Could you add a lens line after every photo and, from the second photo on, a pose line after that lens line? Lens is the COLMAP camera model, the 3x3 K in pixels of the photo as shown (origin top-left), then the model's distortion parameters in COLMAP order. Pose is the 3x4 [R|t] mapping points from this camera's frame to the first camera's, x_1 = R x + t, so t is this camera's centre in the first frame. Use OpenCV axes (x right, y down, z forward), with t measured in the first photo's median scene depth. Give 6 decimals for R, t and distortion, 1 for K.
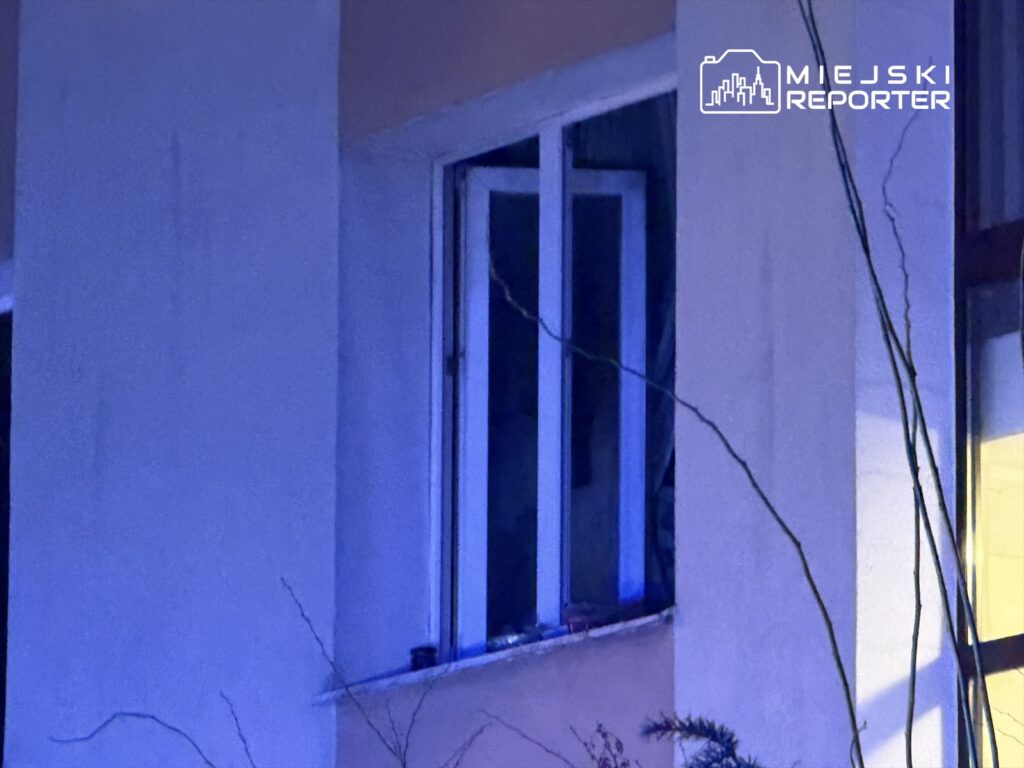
lens RADIAL K [[7673.0, 0, 512.0], [0, 7673.0, 384.0], [0, 0, 1]] dist [0.817184, 23.454610]
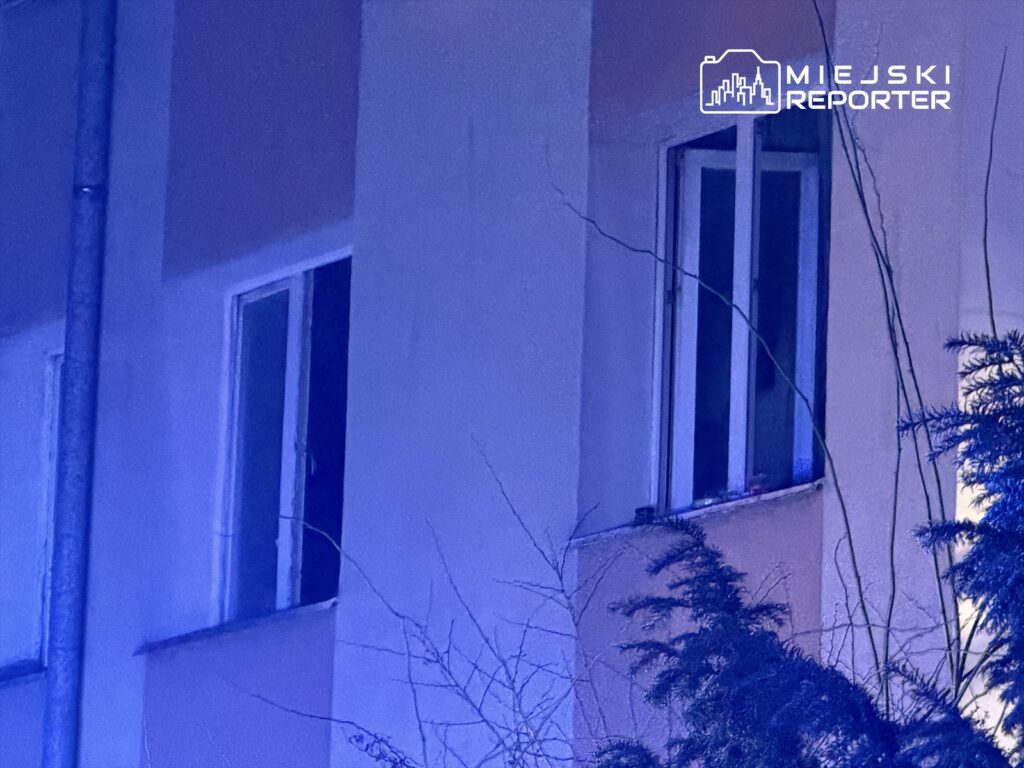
lens RADIAL K [[7471.1, 0, 511.1], [0, 7471.1, 317.6], [0, 0, 1]] dist [-15.590847, -8.056226]
pose [[0.999346, 0.020356, -0.029882, 0.002863], [-0.020108, 0.999761, 0.008555, -0.009402], [0.030049, -0.007949, 0.999517, -0.285718]]
